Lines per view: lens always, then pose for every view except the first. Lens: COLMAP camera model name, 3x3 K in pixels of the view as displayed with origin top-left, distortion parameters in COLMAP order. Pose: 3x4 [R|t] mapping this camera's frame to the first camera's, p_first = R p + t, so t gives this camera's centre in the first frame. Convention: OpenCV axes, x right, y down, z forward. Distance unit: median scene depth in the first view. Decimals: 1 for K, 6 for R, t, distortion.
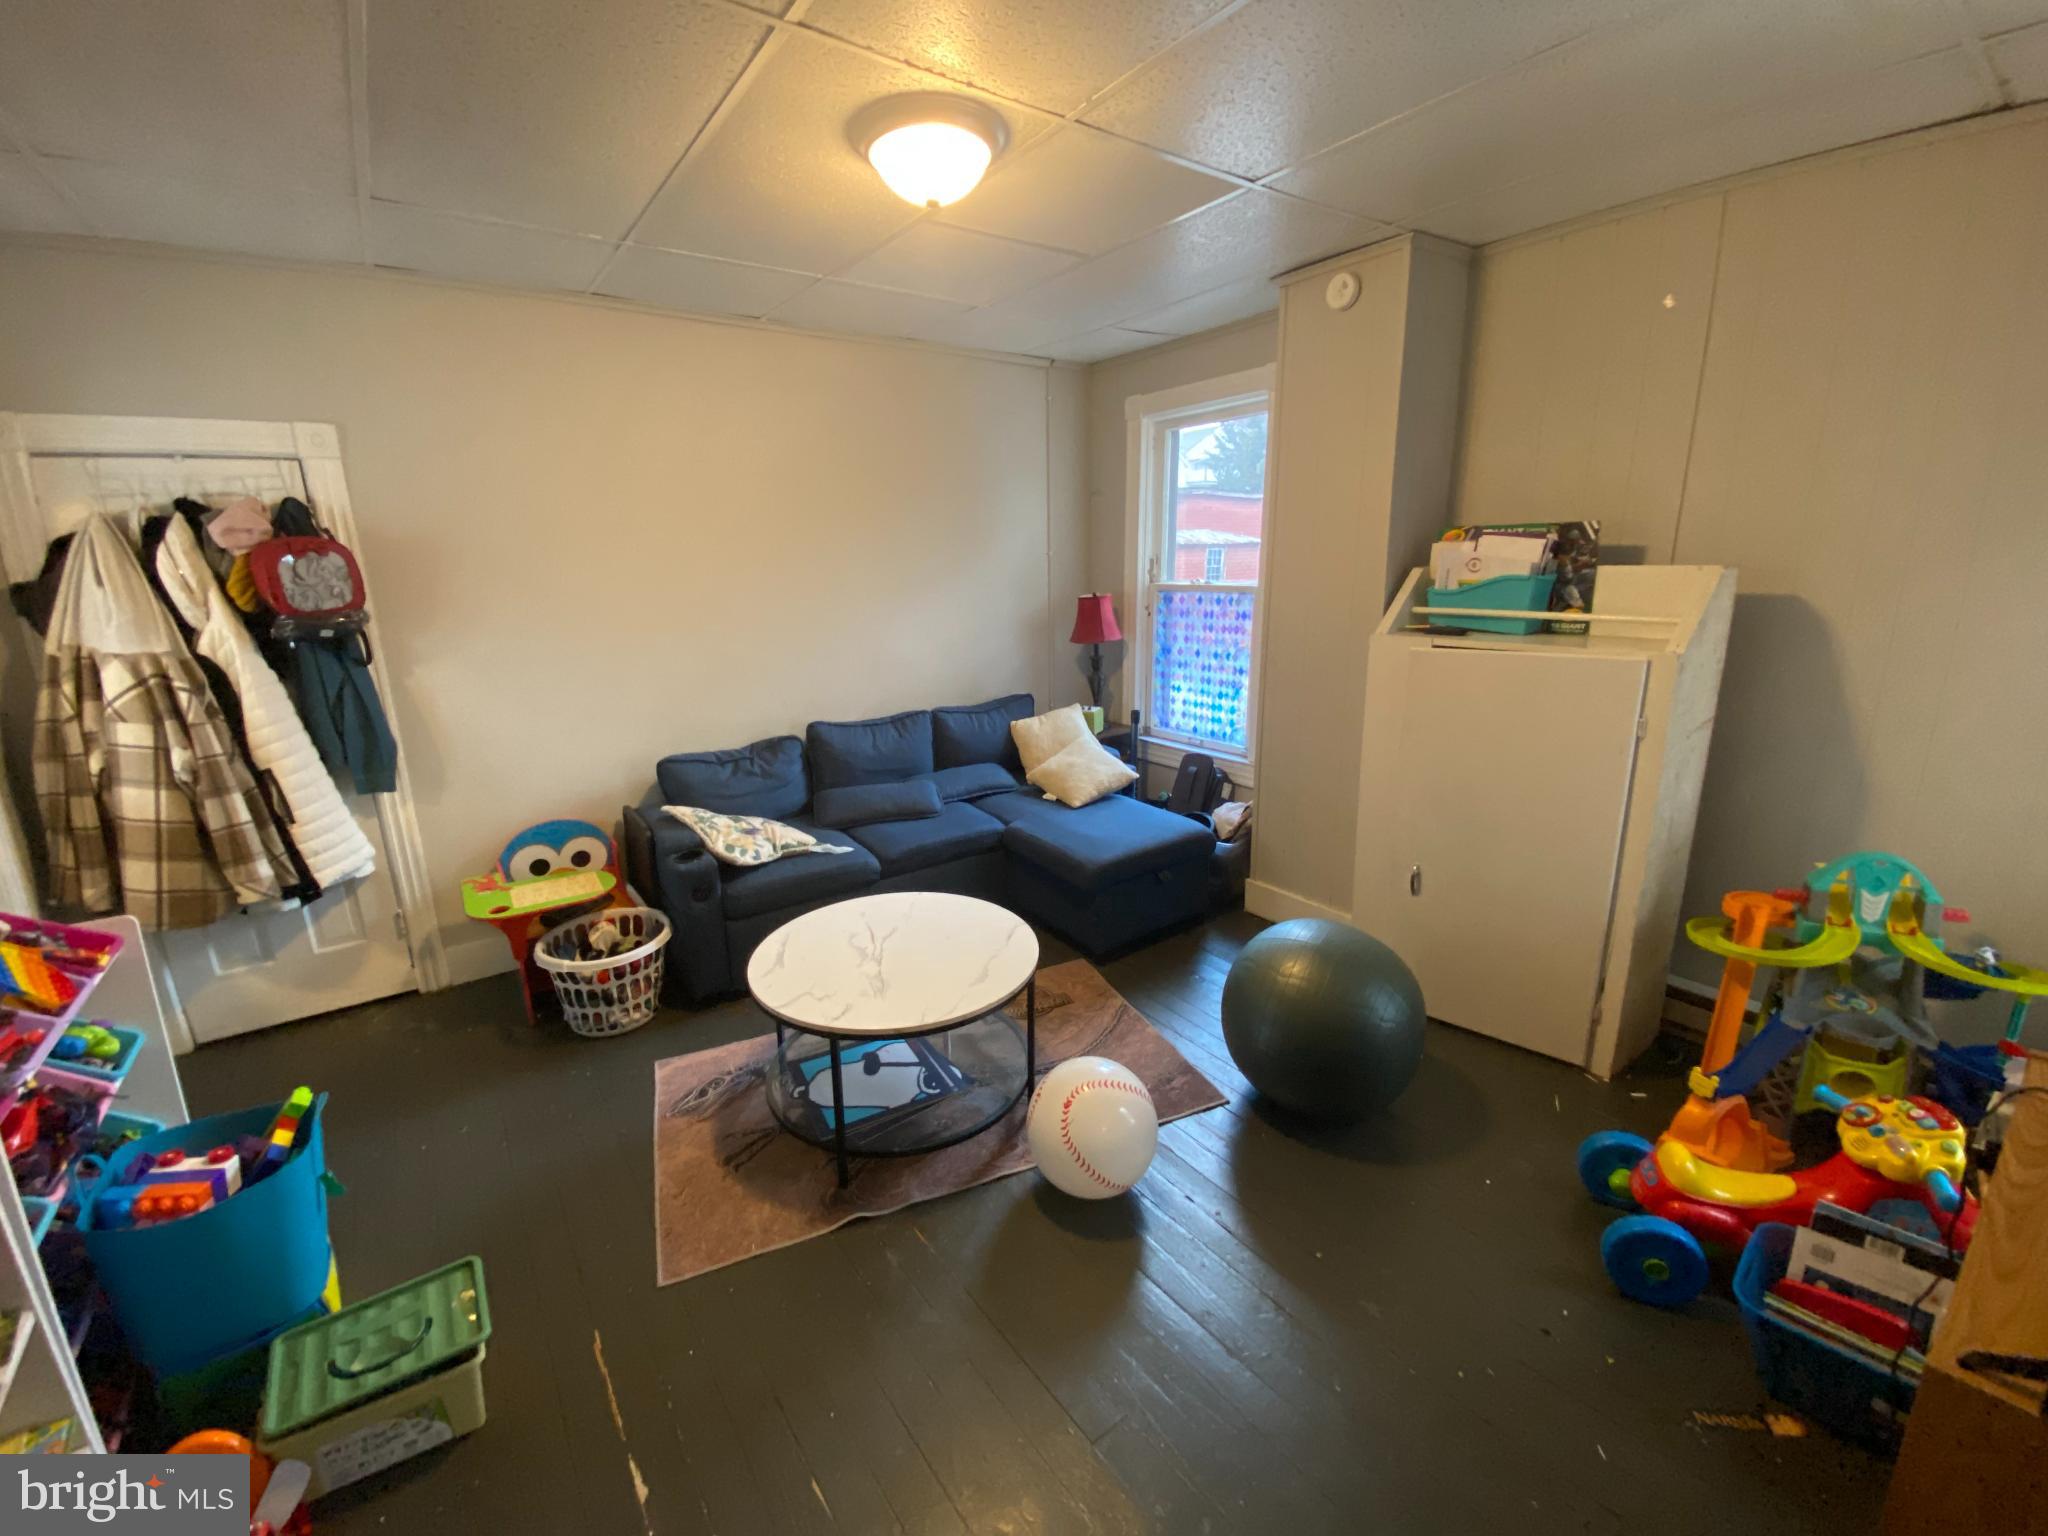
lens RADIAL K [[842.9, 0, 1023.0], [0, 842.9, 772.5], [0, 0, 1]] dist [0.009360, -0.010531]
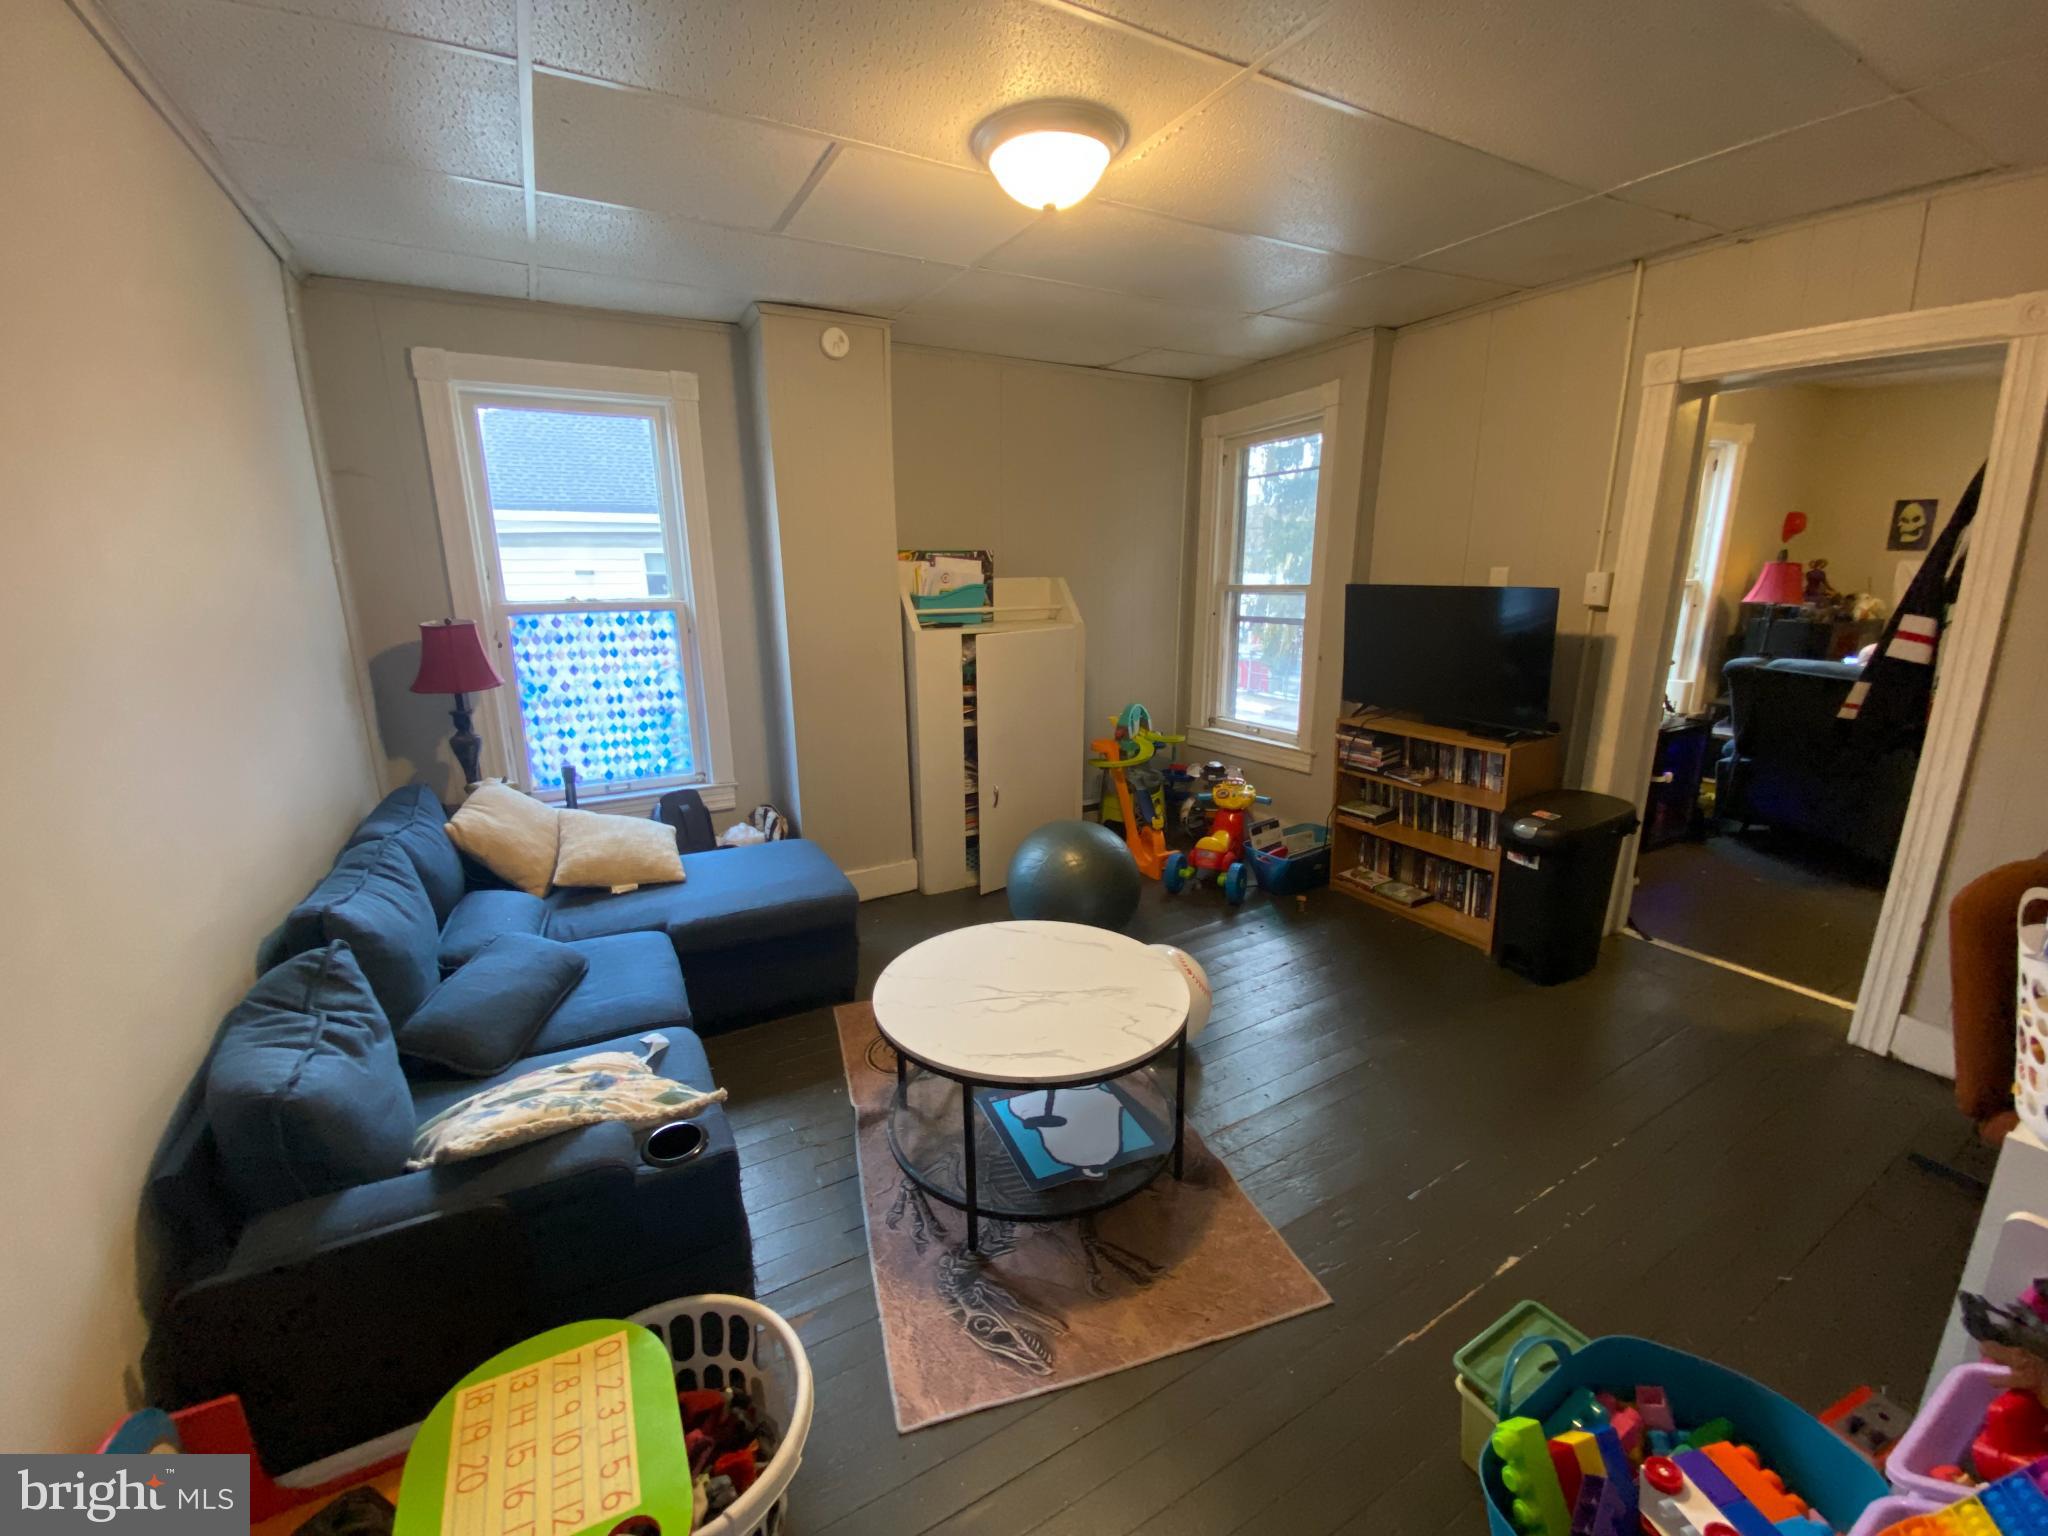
lens RADIAL K [[842.9, 0, 1036.3], [0, 842.9, 765.8], [0, 0, 1]] dist [0.009360, -0.010531]
pose [[0.095707, -0.205130, 0.974044, -0.596896], [0.248530, 0.952469, 0.176167, -0.106479], [-0.963884, 0.225219, 0.142139, 0.491739]]
